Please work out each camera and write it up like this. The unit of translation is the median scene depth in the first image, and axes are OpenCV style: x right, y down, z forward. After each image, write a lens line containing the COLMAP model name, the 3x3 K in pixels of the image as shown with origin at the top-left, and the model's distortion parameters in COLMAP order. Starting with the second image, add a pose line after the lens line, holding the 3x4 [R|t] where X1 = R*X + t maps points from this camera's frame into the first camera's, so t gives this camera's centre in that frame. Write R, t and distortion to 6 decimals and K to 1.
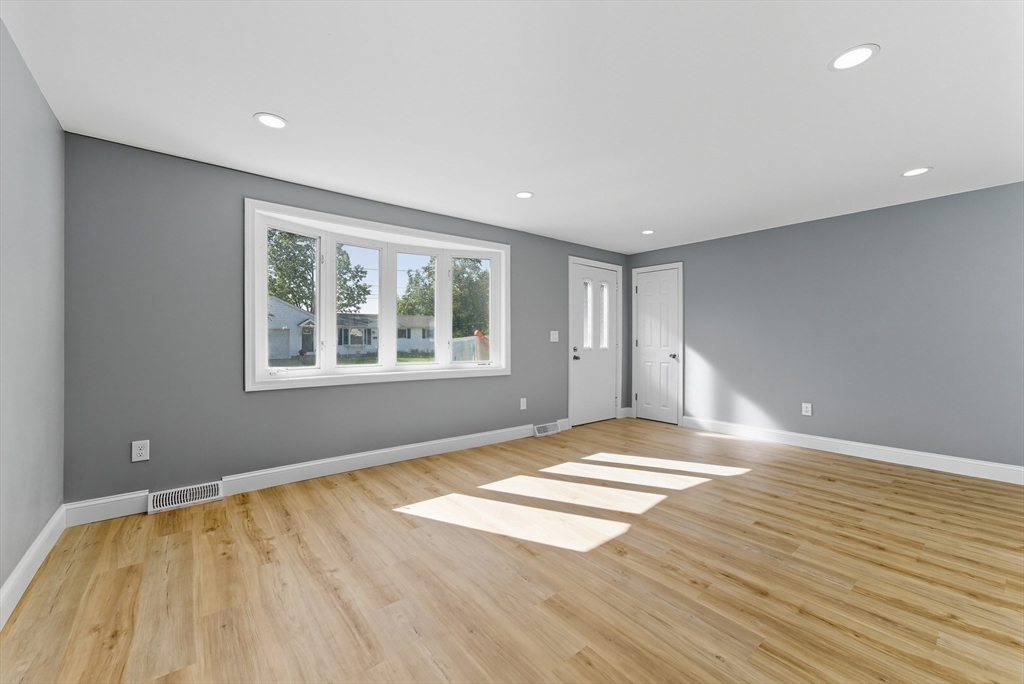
lens RADIAL K [[413.5, 0, 510.1], [0, 413.5, 338.9], [0, 0, 1]] dist [-0.013545, -0.000031]
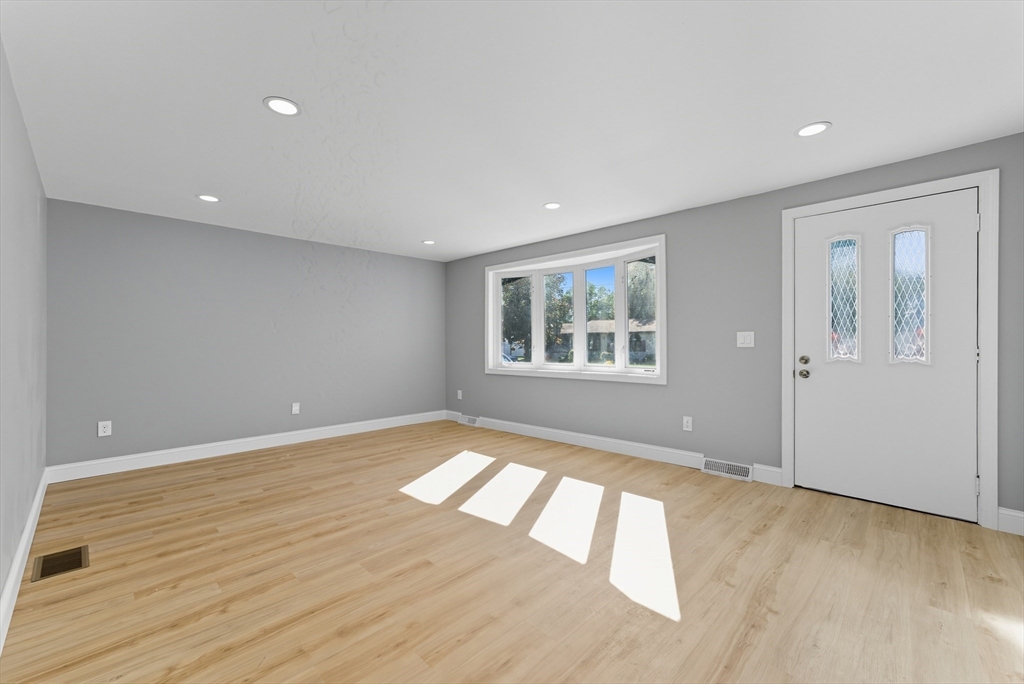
lens RADIAL K [[413.5, 0, 510.1], [0, 413.5, 338.9], [0, 0, 1]] dist [-0.013545, -0.000031]
pose [[0.116173, -0.009130, -0.993187, 1.380855], [0.011814, 0.999900, -0.007810, -0.011499], [0.993159, -0.010826, 0.116269, 0.996644]]
